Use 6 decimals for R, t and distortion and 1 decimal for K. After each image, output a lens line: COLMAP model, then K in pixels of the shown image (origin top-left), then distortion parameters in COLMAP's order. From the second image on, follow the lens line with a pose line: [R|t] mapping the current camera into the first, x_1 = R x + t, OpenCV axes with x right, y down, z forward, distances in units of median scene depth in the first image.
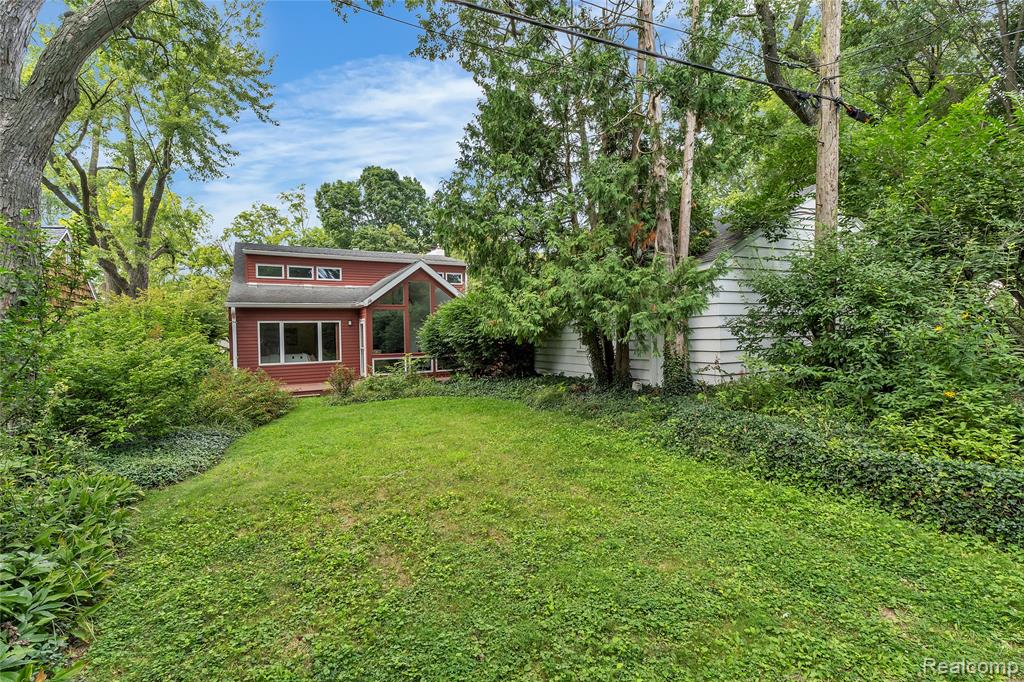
lens RADIAL K [[463.5, 0, 504.0], [0, 463.5, 337.5], [0, 0, 1]] dist [0.015378, -0.000379]
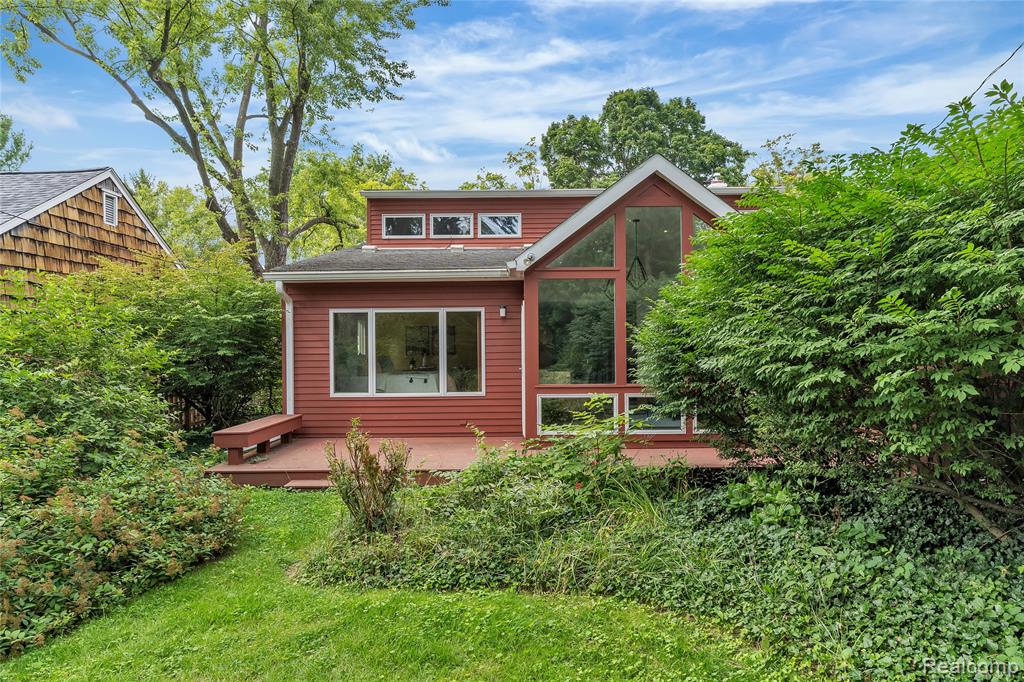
lens RADIAL K [[559.8, 0, 516.1], [0, 559.8, 345.1], [0, 0, 1]] dist [-0.013109, 0.001111]
pose [[0.879369, 0.018466, -0.475783, -0.050130], [-0.015634, 0.999829, 0.009909, -0.004165], [0.475884, -0.001275, 0.879507, 0.475742]]
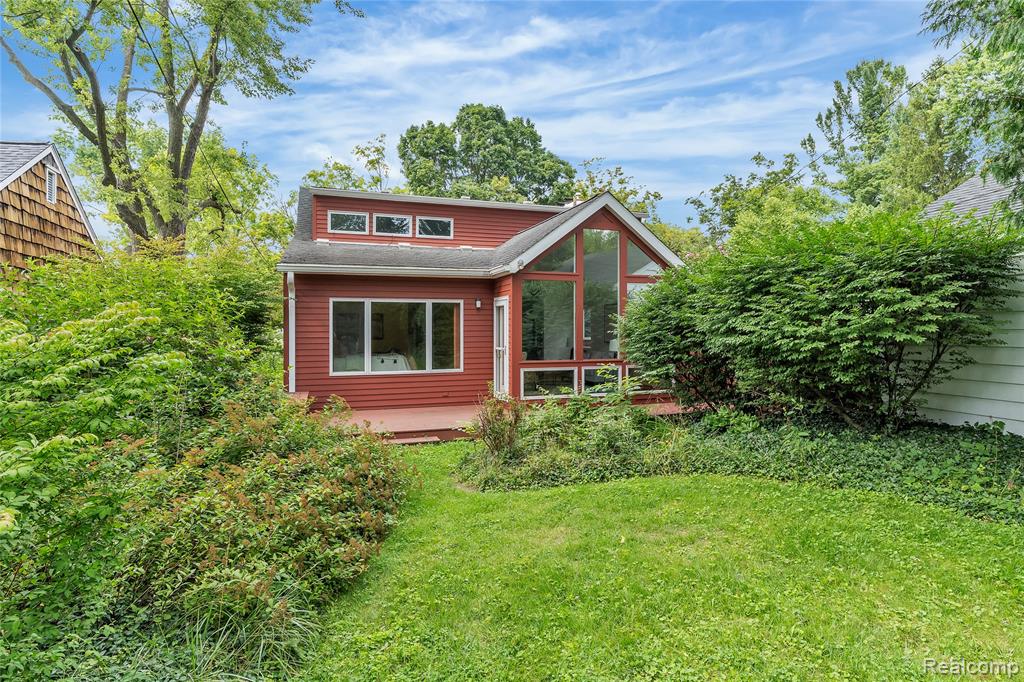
lens RADIAL K [[541.1, 0, 506.4], [0, 541.1, 332.4], [0, 0, 1]] dist [-0.015148, 0.001337]
pose [[0.986739, 0.022512, -0.160746, -0.174701], [-0.022258, 0.999747, 0.003378, 0.000494], [0.160781, 0.000245, 0.986990, 0.319838]]
